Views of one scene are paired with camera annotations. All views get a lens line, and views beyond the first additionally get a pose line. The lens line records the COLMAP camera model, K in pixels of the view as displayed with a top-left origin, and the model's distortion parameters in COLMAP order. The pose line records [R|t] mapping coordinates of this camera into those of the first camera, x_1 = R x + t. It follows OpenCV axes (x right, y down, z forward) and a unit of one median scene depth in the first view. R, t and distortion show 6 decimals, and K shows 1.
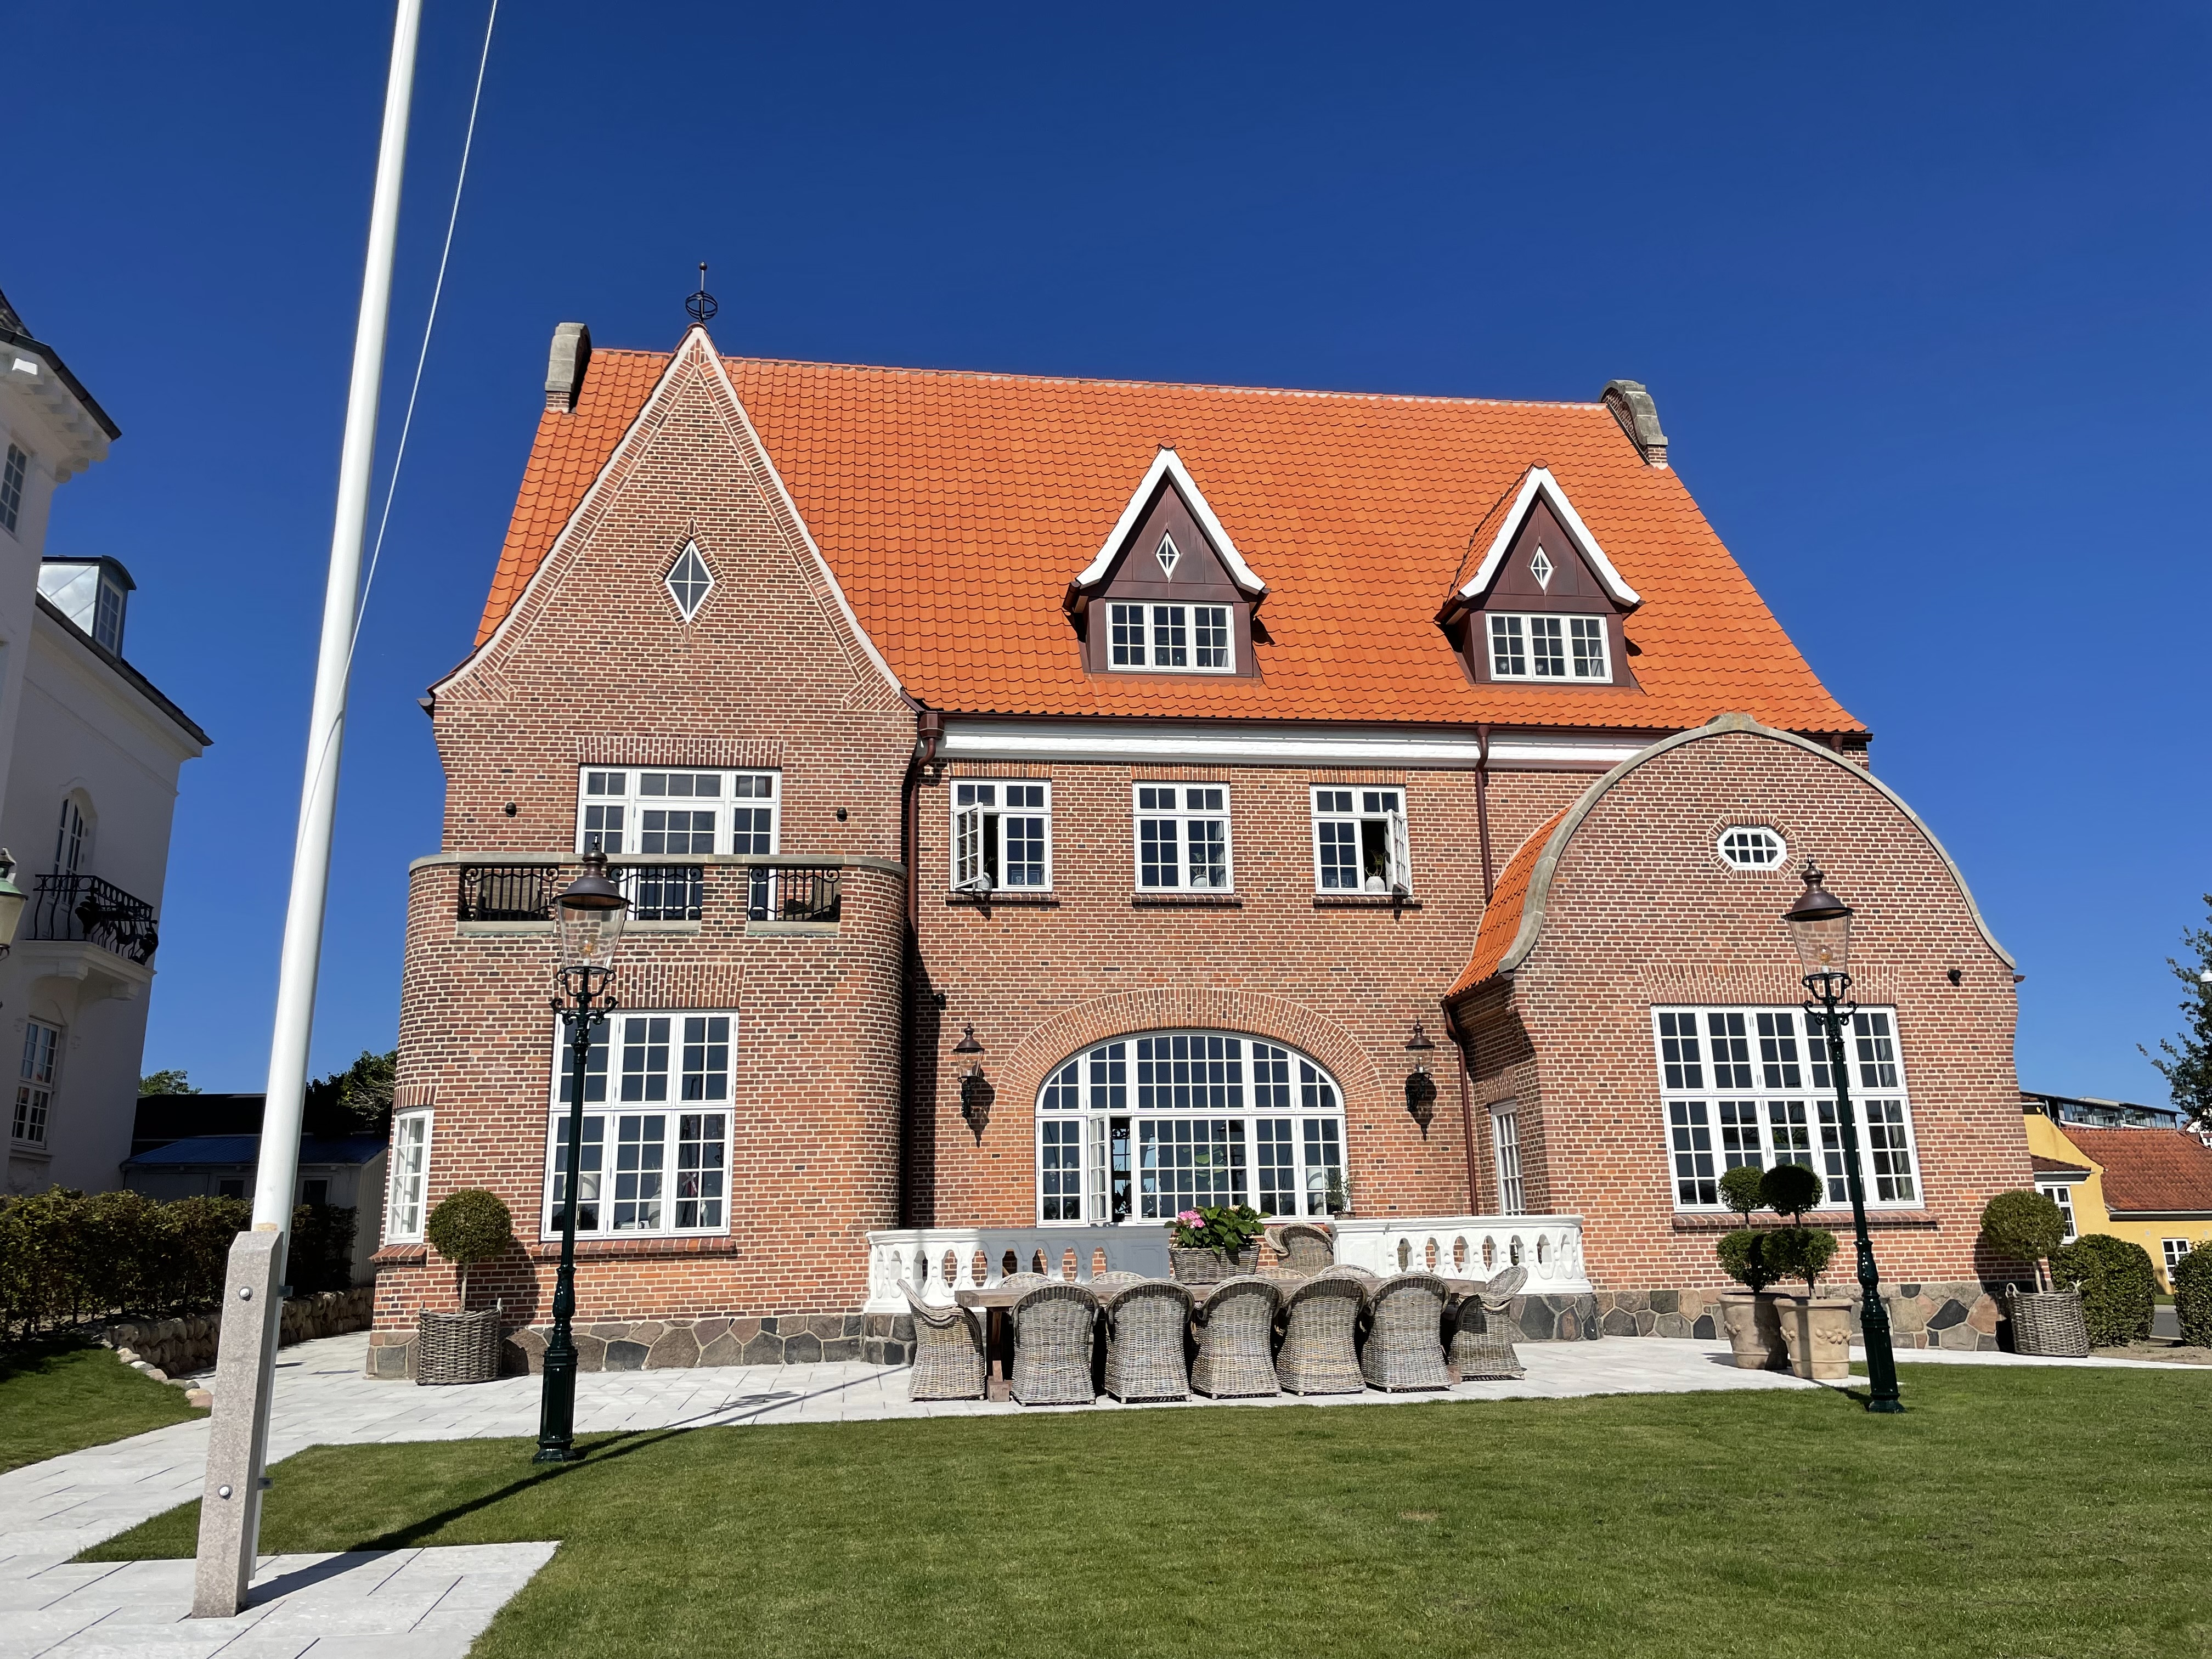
lens RADIAL K [[1655.3, 0, 1106.0], [0, 1655.3, 829.5], [0, 0, 1]] dist [0.123109, -0.182008]
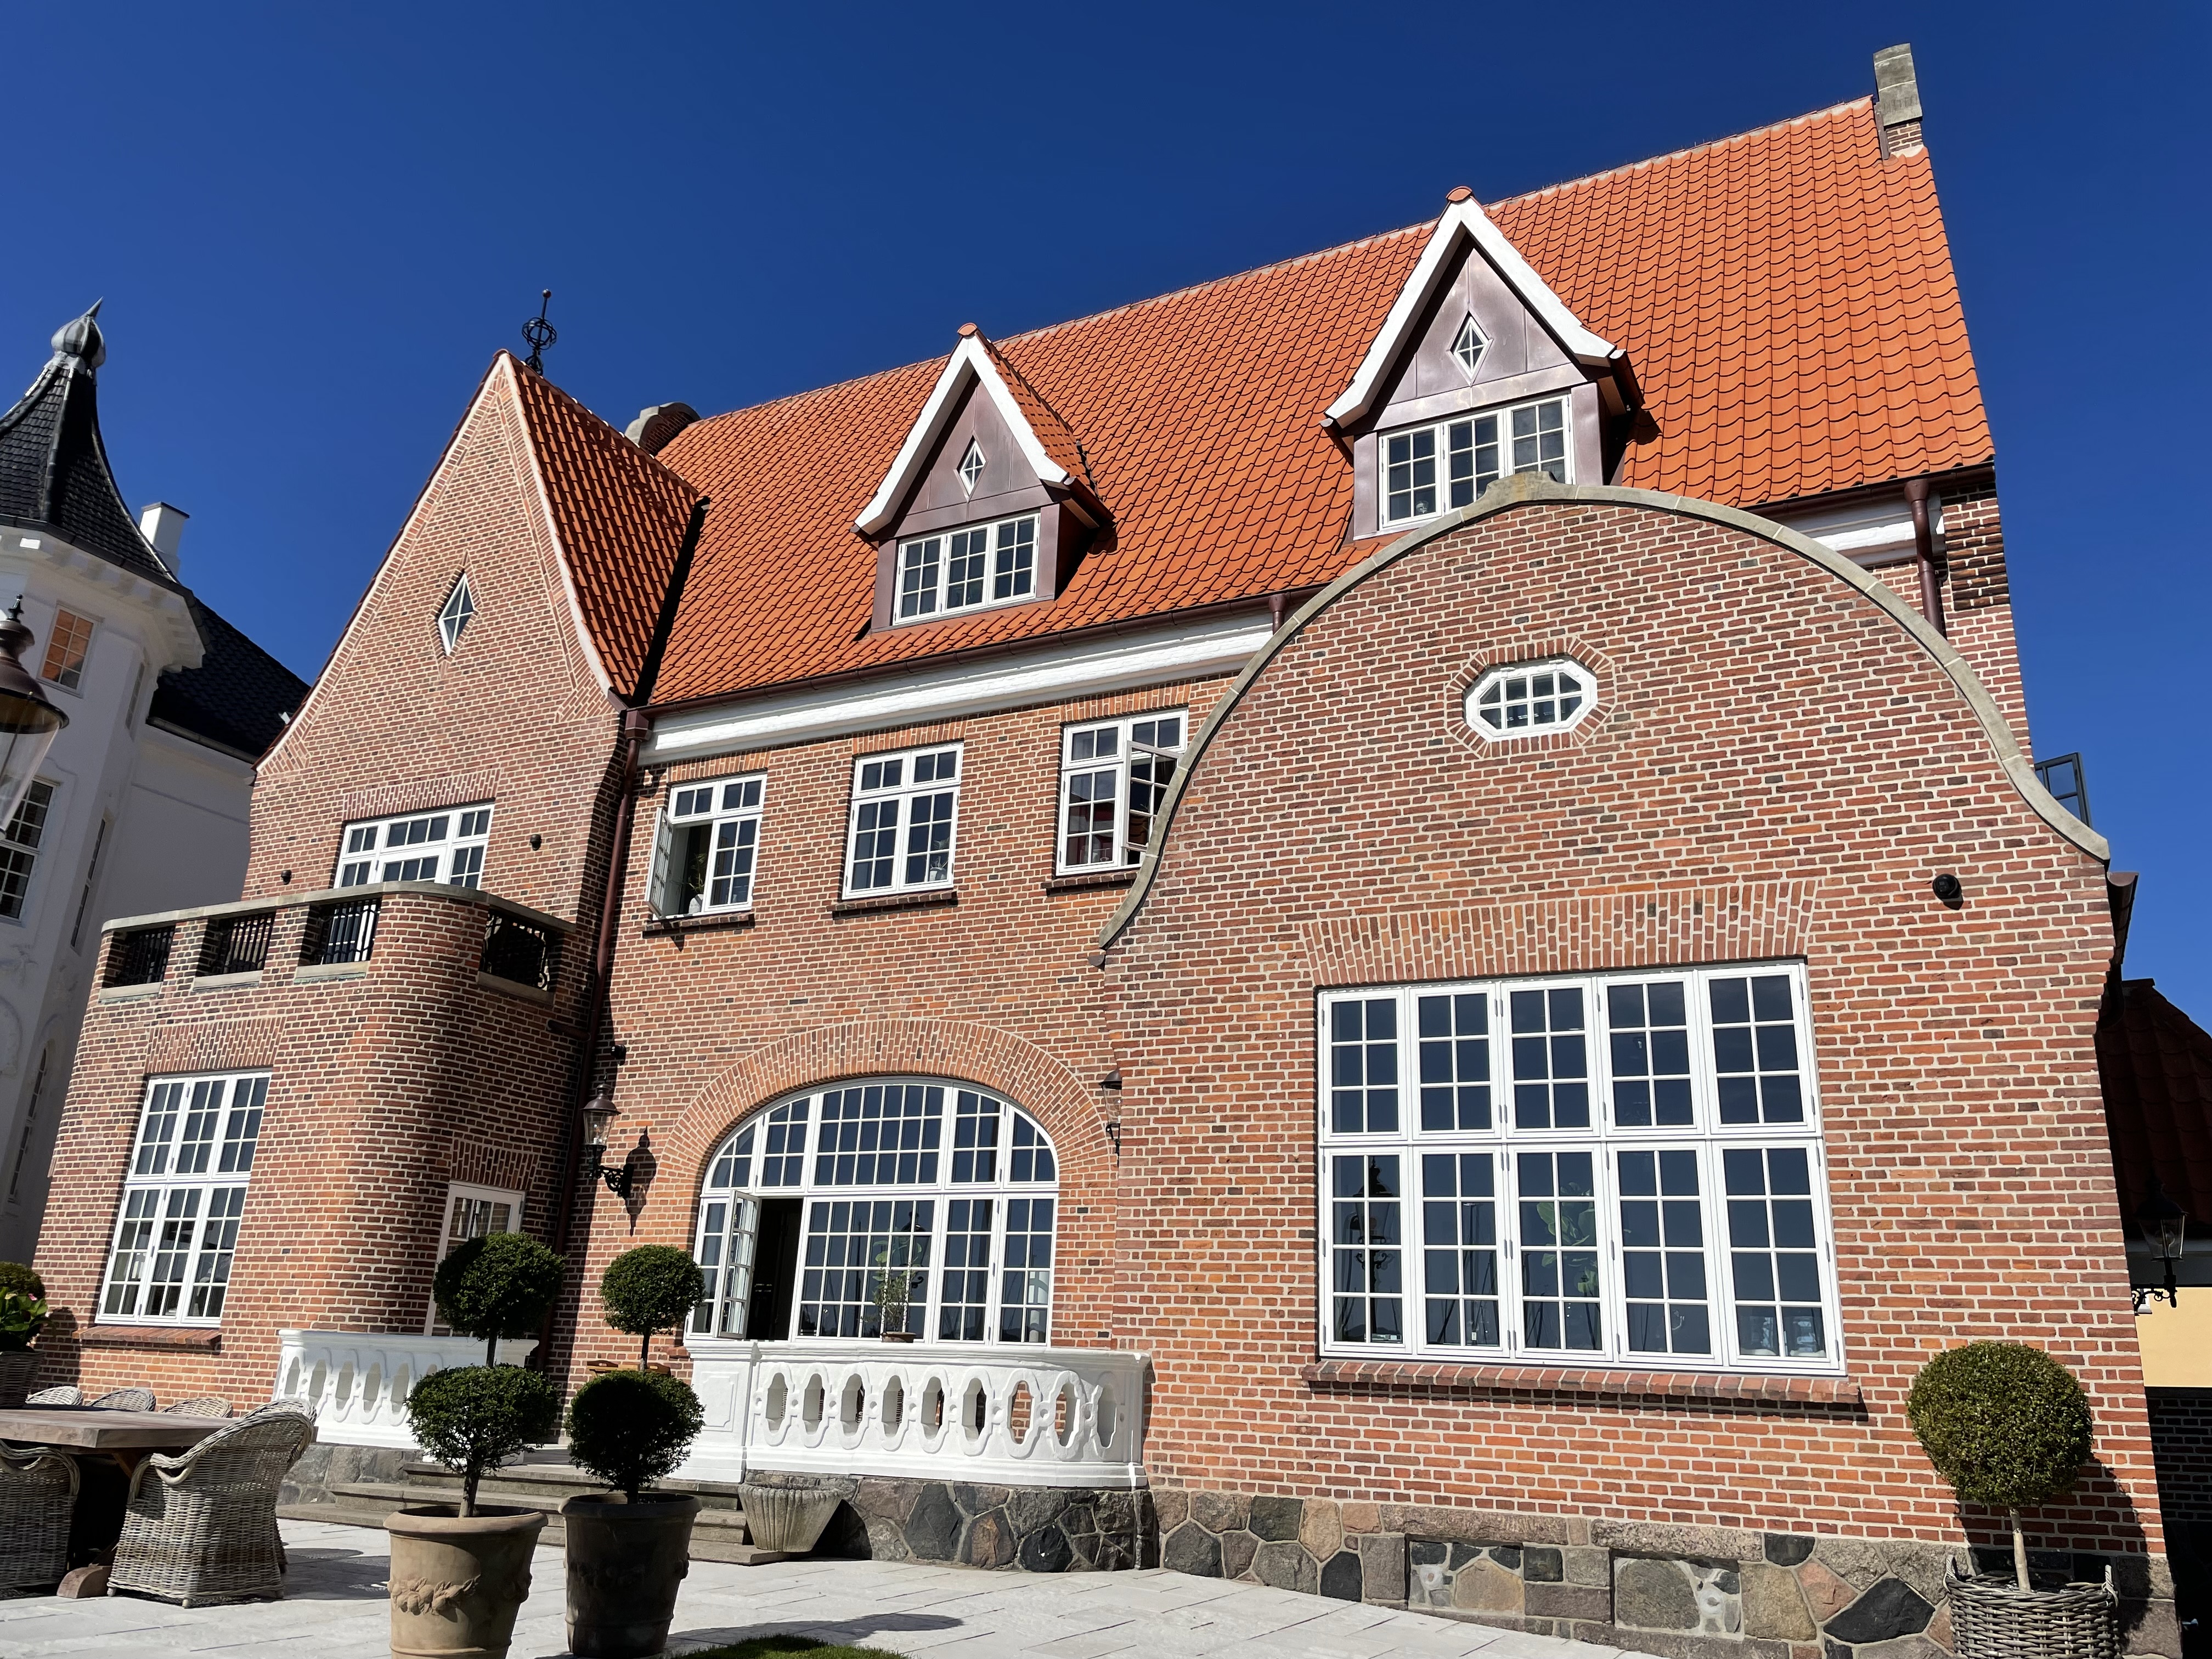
lens RADIAL K [[1655.3, 0, 1106.0], [0, 1655.3, 829.5], [0, 0, 1]] dist [0.123109, -0.182008]
pose [[0.813894, -0.127367, -0.566880, 0.566137], [0.083673, 0.991200, -0.102570, 0.096801], [0.574956, 0.036049, 0.817390, 0.455515]]
